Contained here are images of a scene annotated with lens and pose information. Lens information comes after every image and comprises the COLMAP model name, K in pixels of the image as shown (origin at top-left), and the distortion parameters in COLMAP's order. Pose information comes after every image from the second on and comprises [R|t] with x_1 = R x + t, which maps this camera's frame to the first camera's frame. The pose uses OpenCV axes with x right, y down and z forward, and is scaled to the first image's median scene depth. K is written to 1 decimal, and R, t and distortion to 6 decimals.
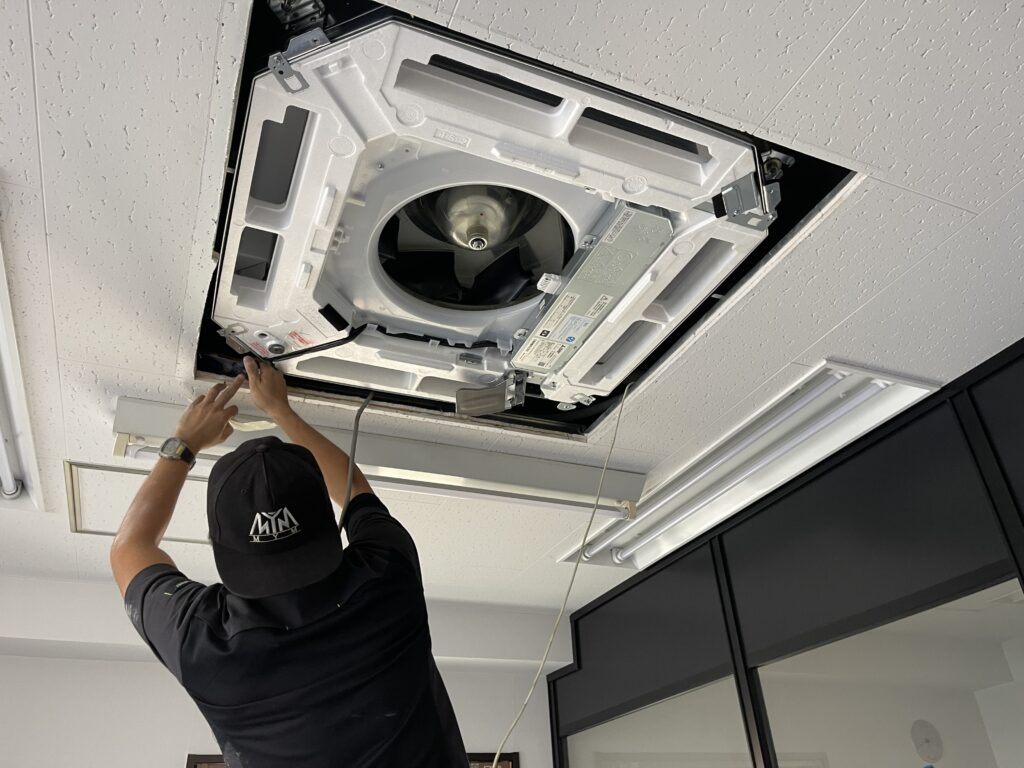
lens RADIAL K [[784.4, 0, 514.6], [0, 784.4, 388.8], [0, 0, 1]] dist [0.067004, -0.105059]
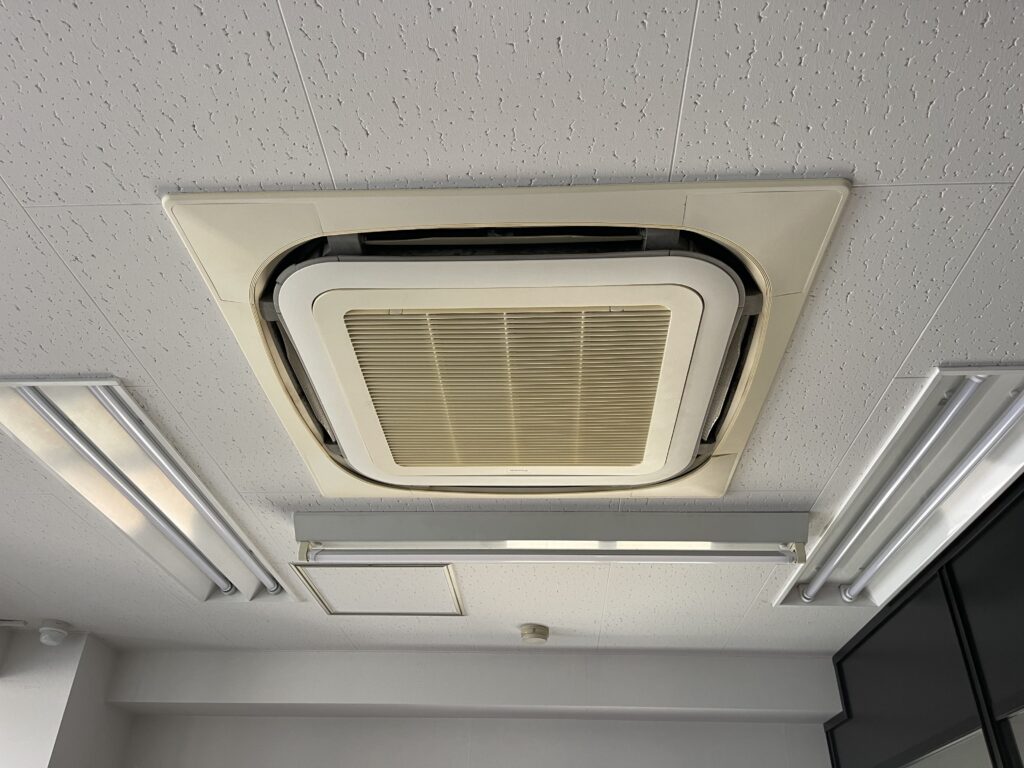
lens RADIAL K [[787.6, 0, 512.0], [0, 787.6, 384.0], [0, 0, 1]] dist [0.068007, -0.091383]
pose [[0.890004, -0.188574, -0.415130, 0.302837], [0.174983, 0.982013, -0.070933, -0.034757], [0.421040, -0.009511, 0.906992, 0.028789]]
